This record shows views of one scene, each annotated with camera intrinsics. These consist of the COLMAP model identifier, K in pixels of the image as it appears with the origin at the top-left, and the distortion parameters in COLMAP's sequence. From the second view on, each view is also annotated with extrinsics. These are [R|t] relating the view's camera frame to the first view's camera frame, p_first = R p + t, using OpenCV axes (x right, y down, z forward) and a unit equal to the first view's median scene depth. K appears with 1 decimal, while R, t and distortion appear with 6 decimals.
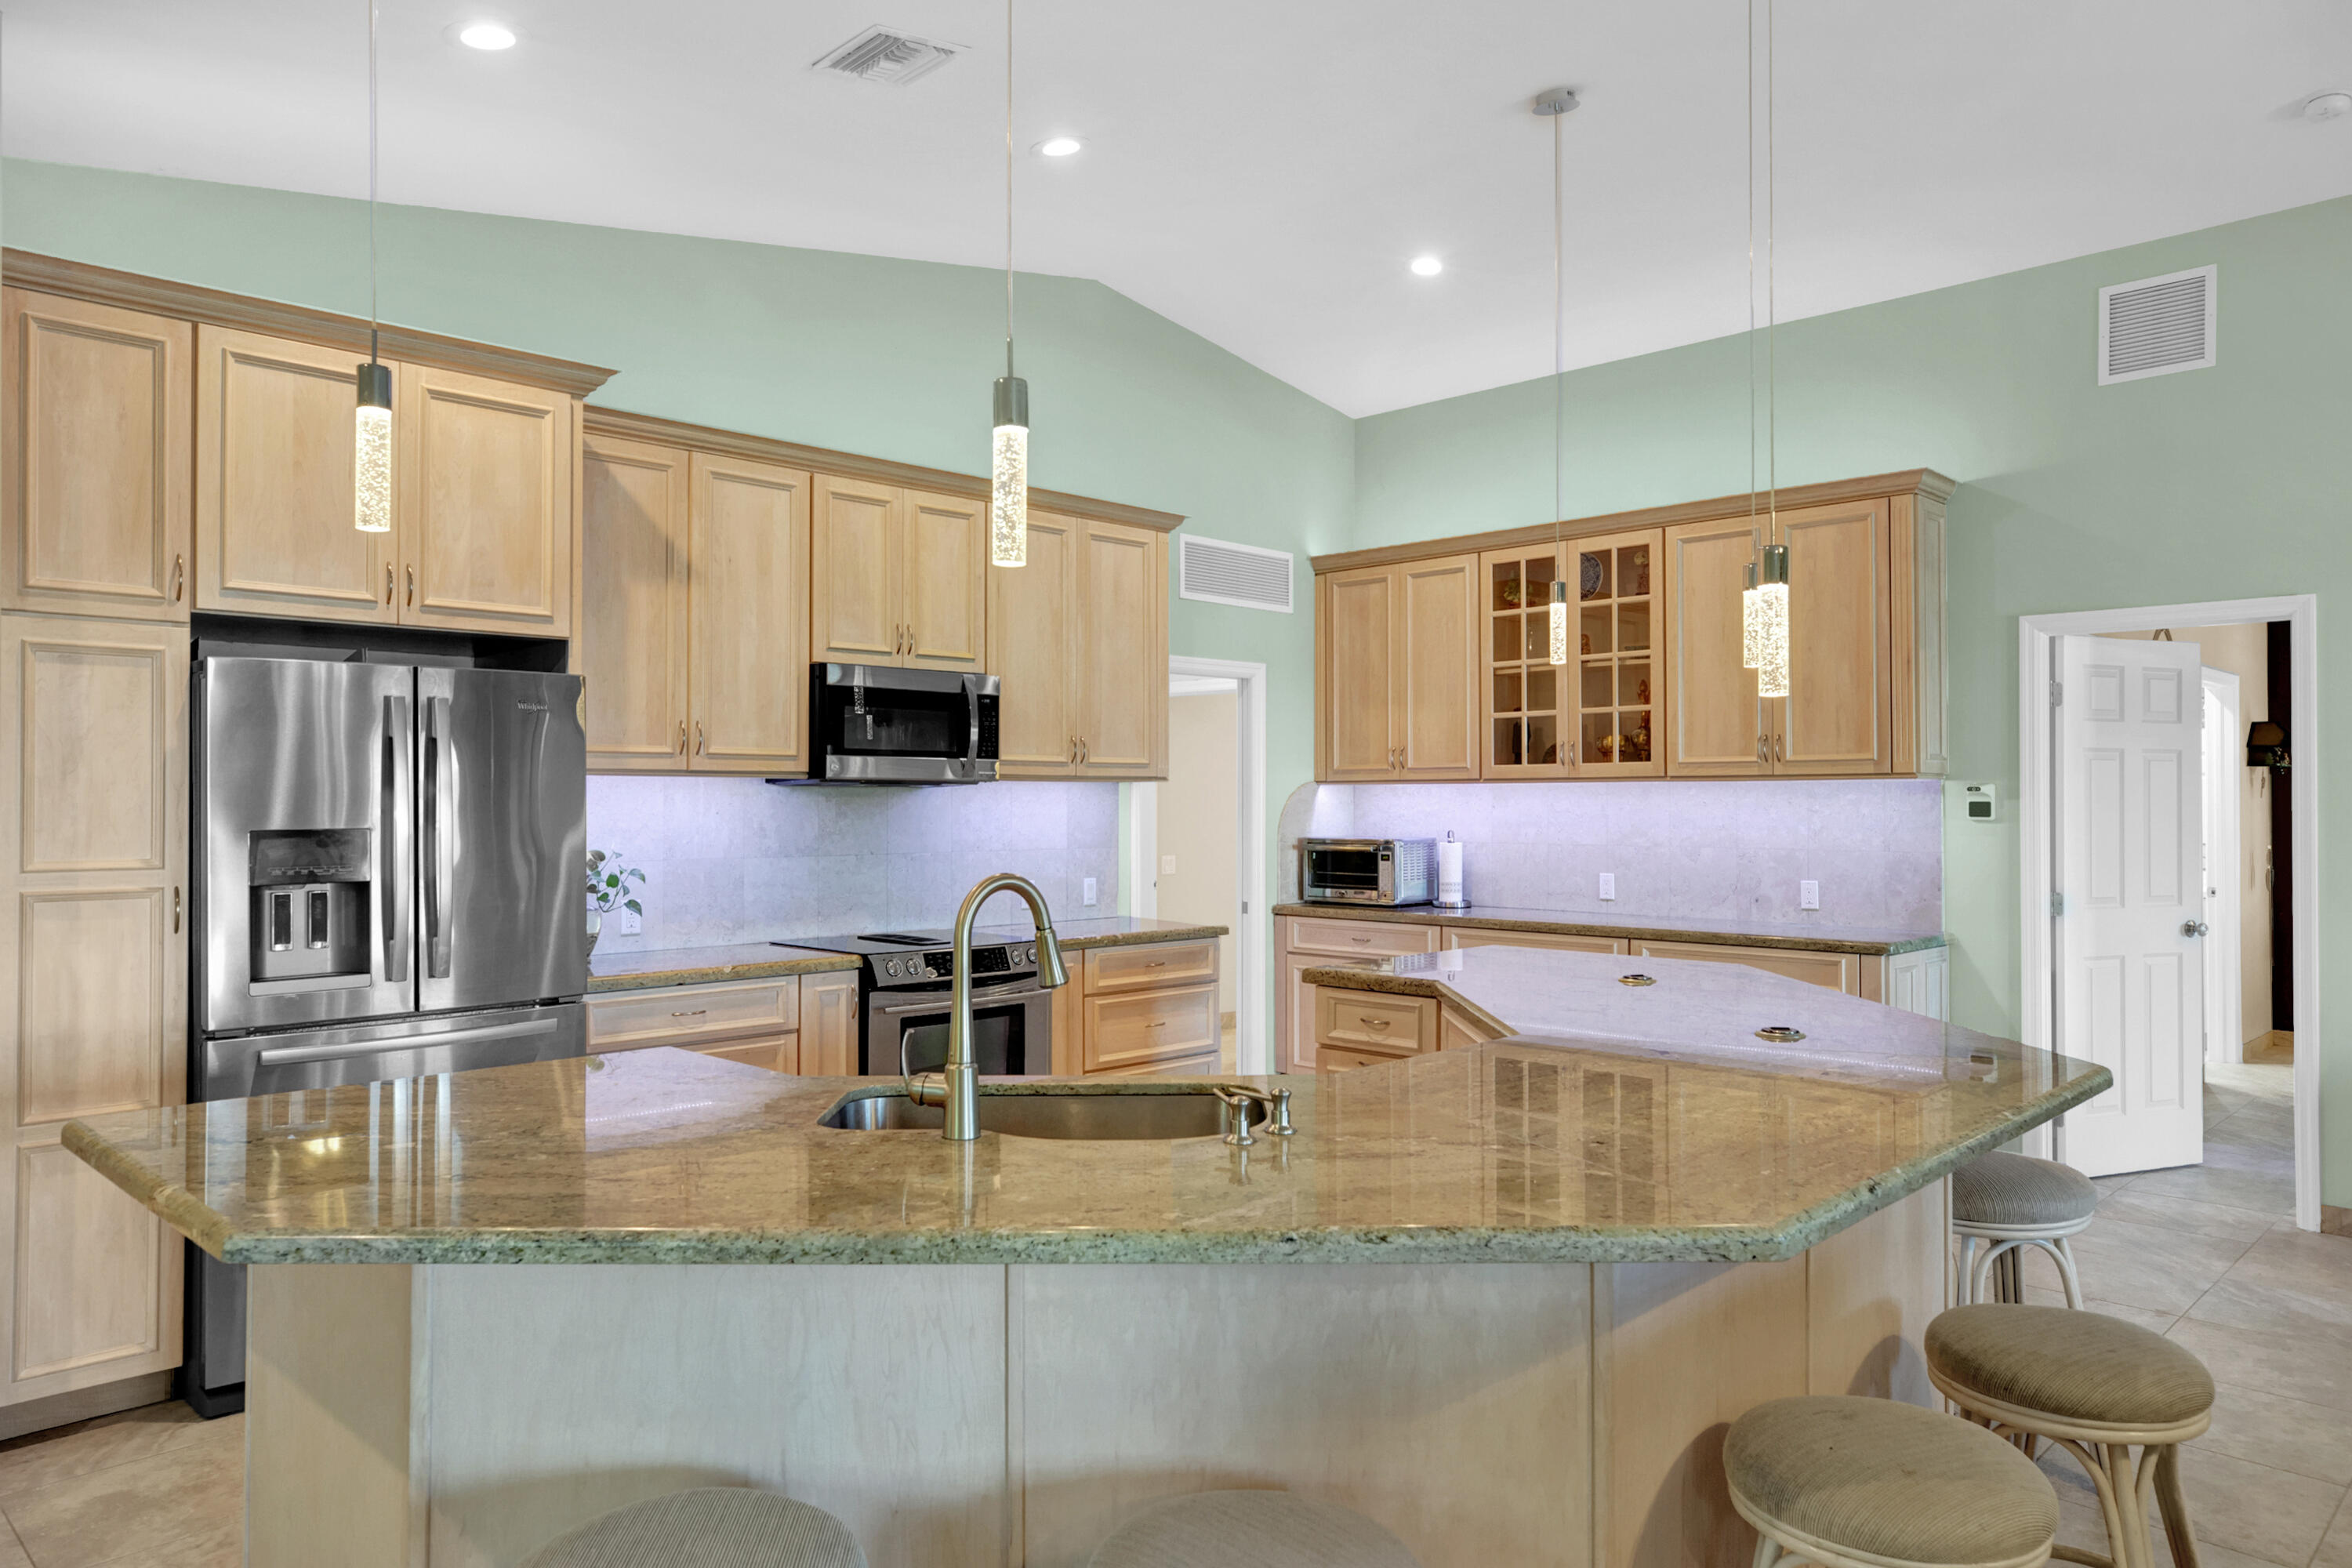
lens RADIAL K [[1530.4, 0, 1176.0], [0, 1530.4, 784.0], [0, 0, 1]] dist [0.001465, 0.003913]
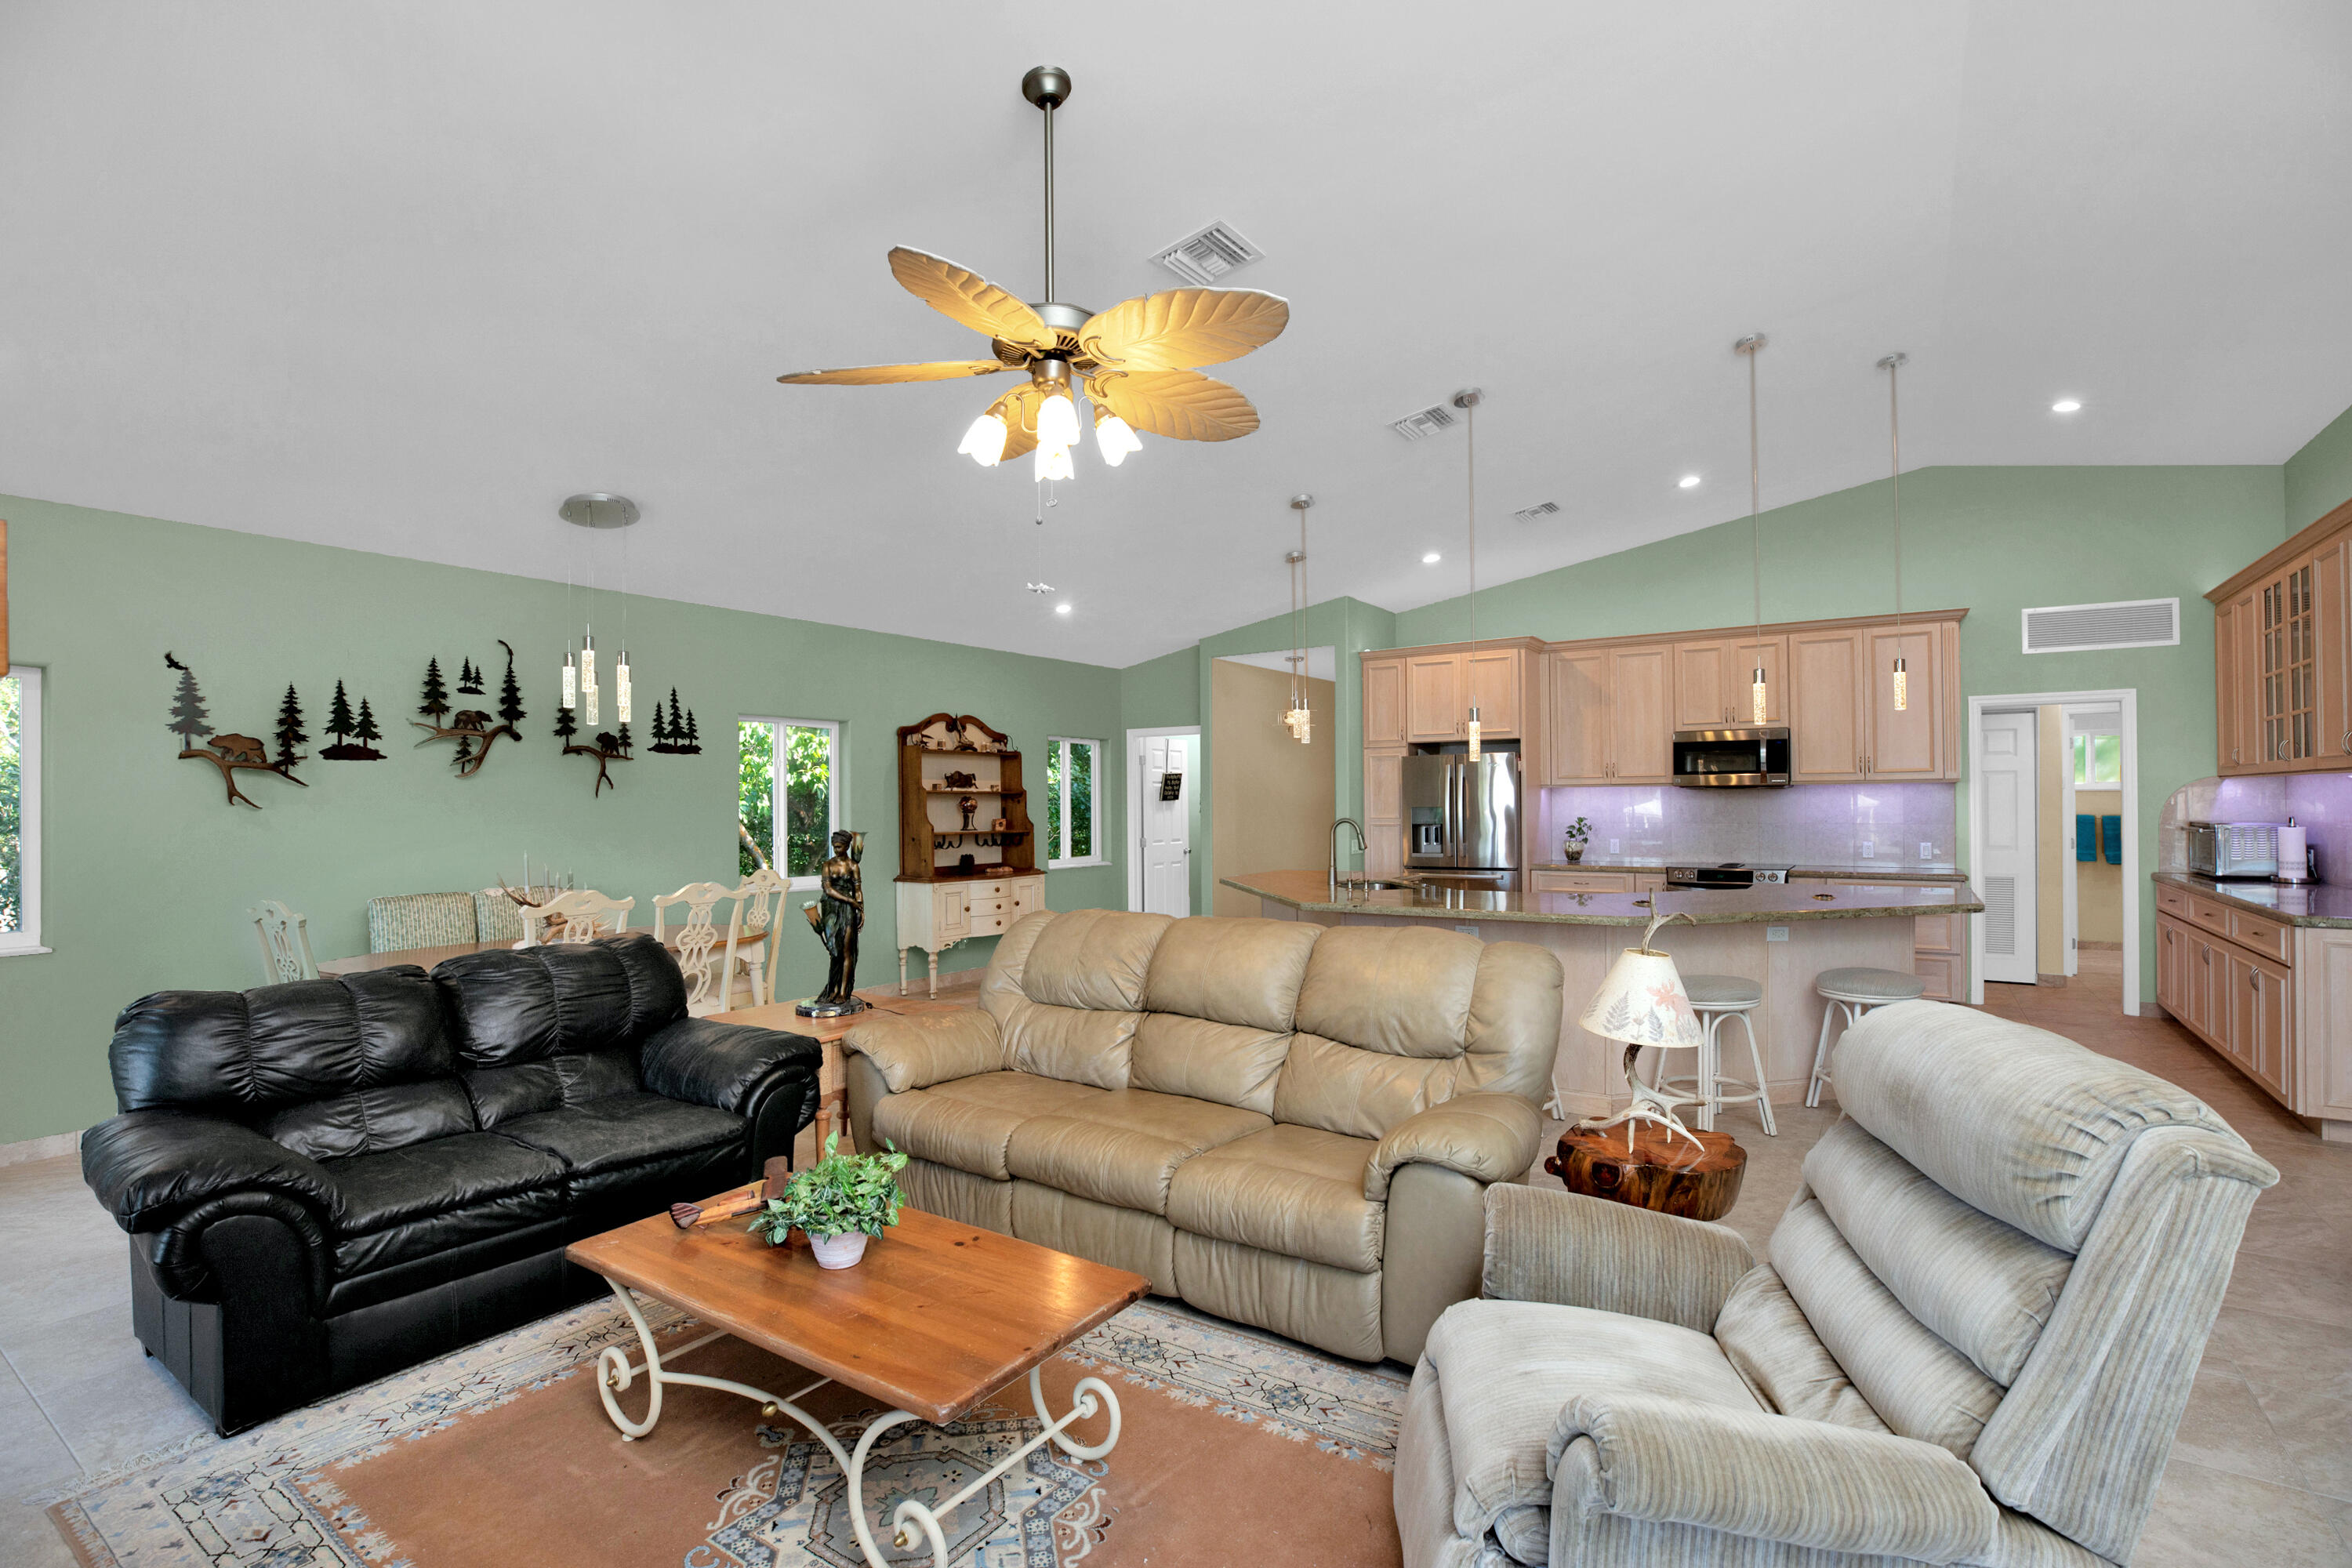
lens RADIAL K [[1094.3, 0, 1185.3], [0, 1094.3, 787.5], [0, 0, 1]] dist [-0.050313, 0.016547]
pose [[0.198147, -0.012357, -0.980095, 0.937766], [0.019327, 0.999775, -0.008698, -0.001415], [0.979982, -0.017219, 0.198341, 0.021030]]
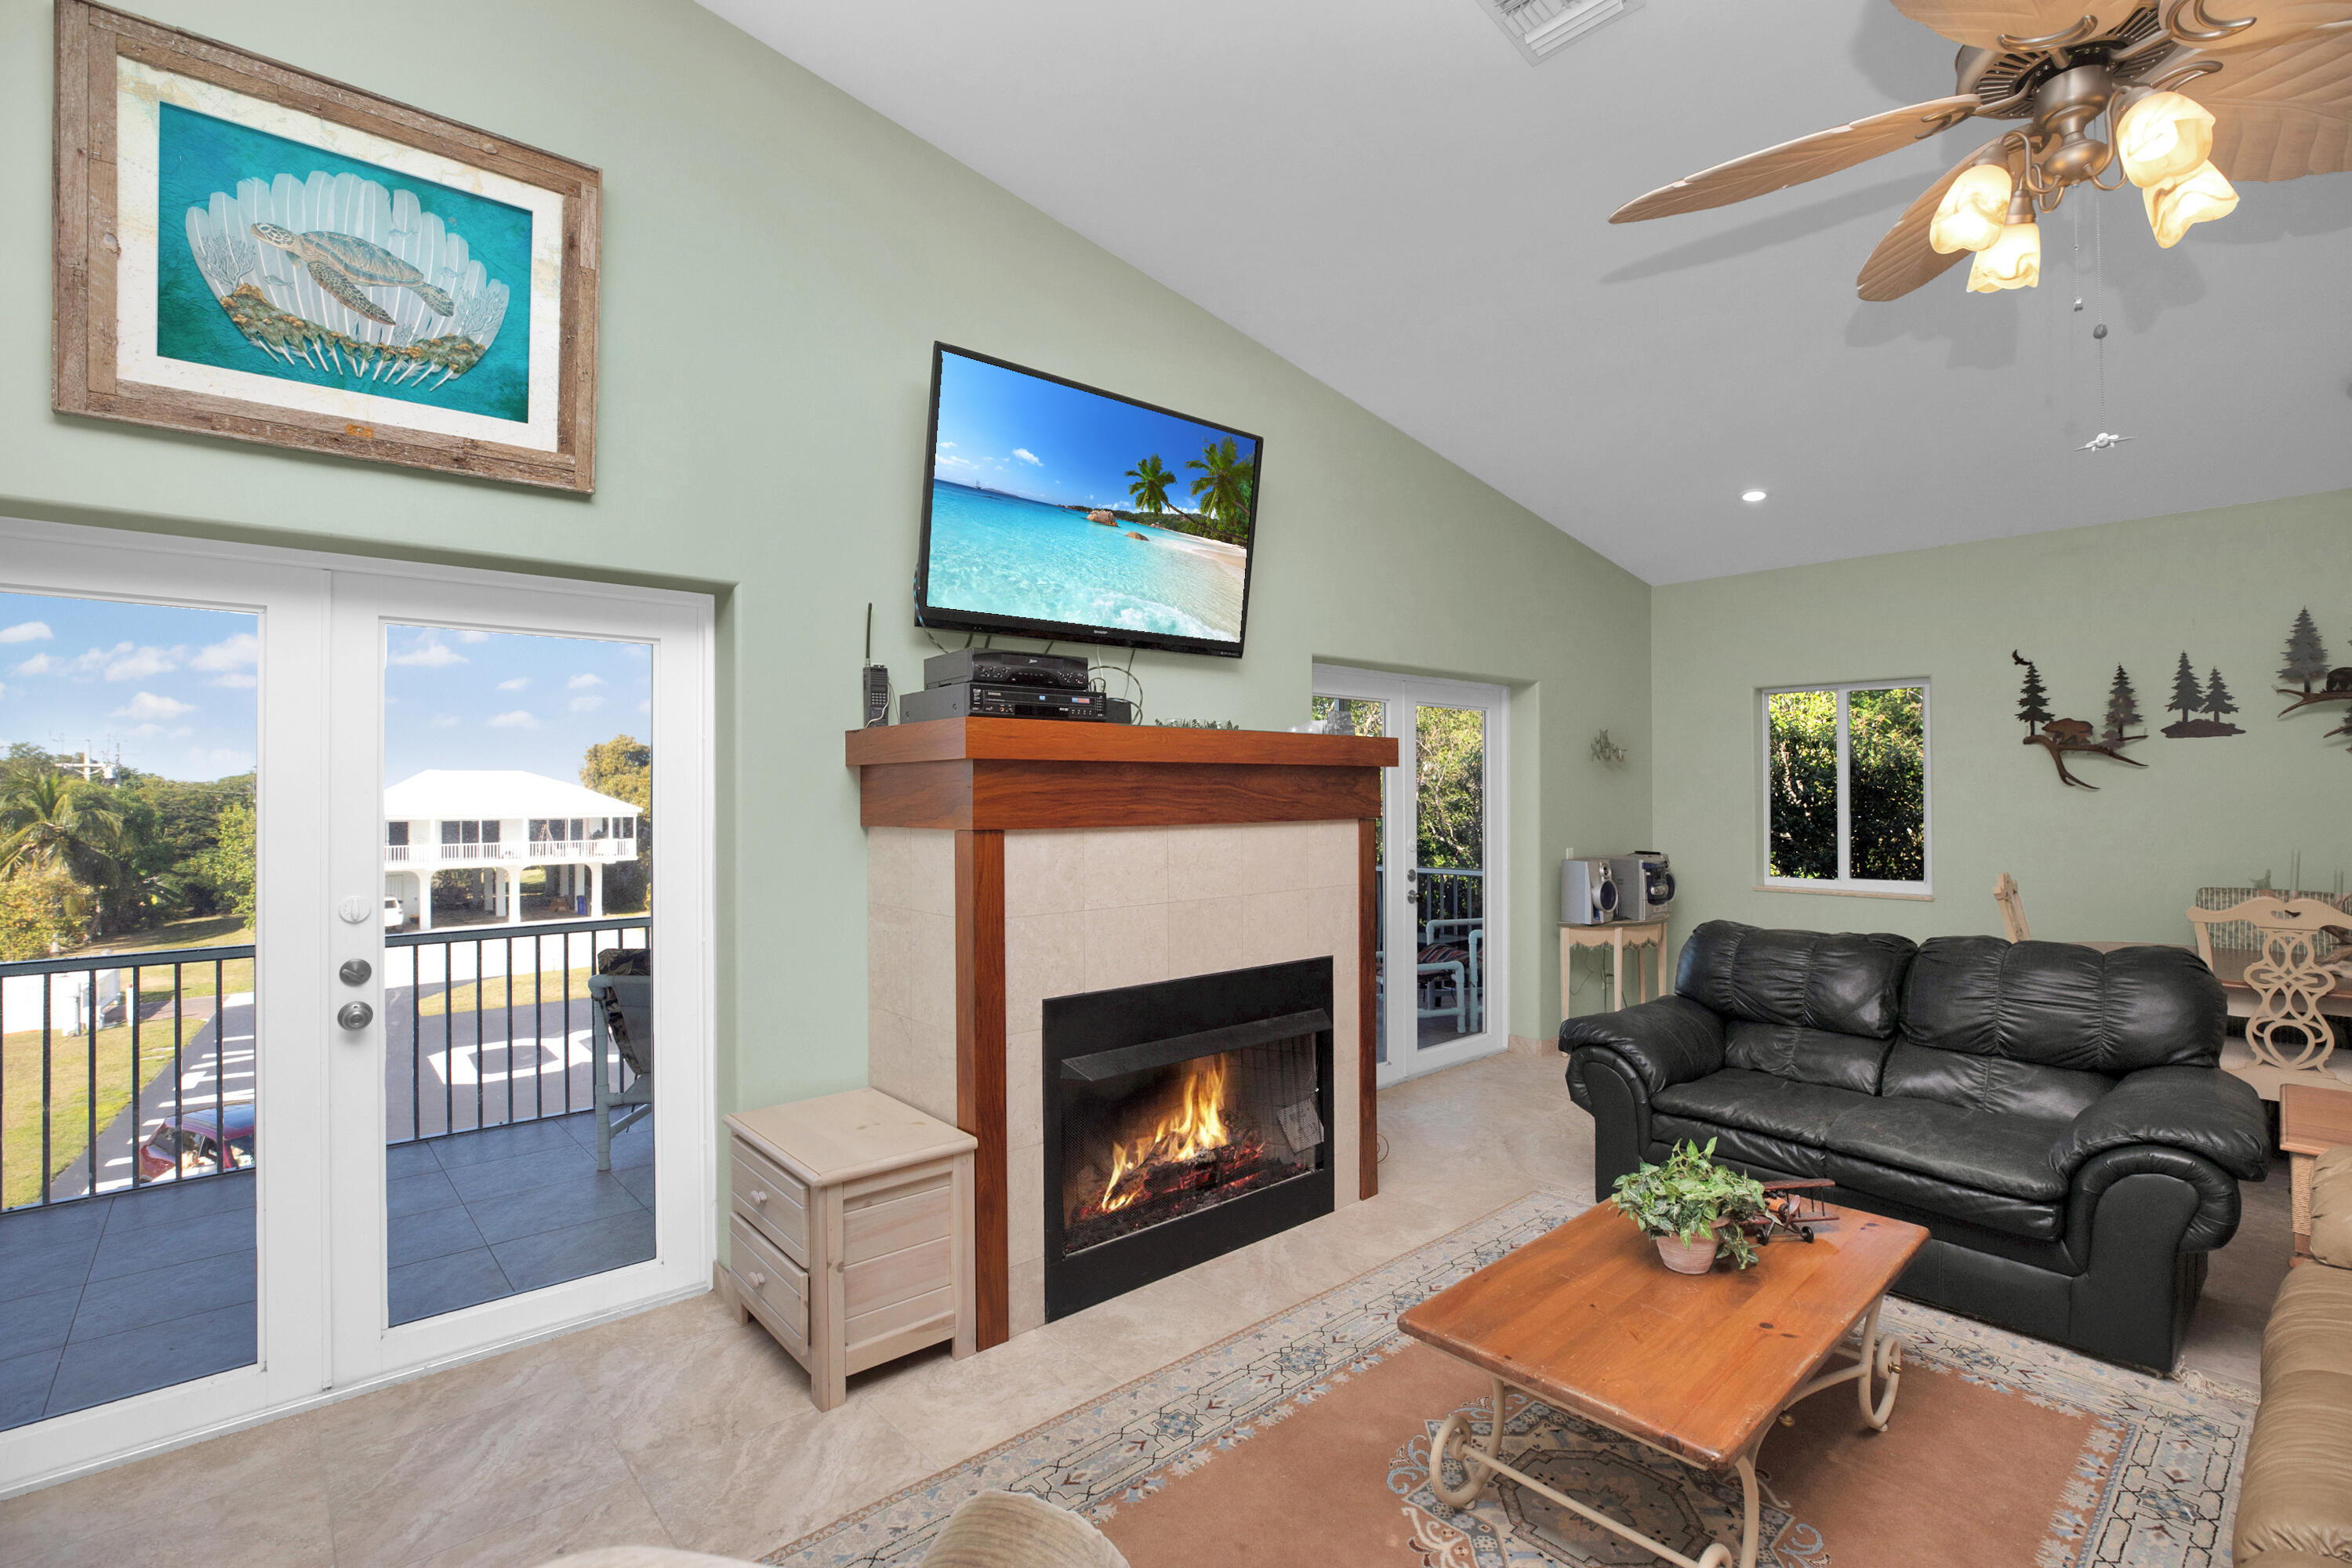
lens RADIAL K [[1094.3, 0, 1185.3], [0, 1094.3, 787.5], [0, 0, 1]] dist [-0.050313, 0.016547]
pose [[-0.998082, 0.003614, 0.061800, 0.671021], [0.002744, 0.999896, -0.014166, 0.002856], [-0.061844, -0.013969, -0.997988, 0.368458]]
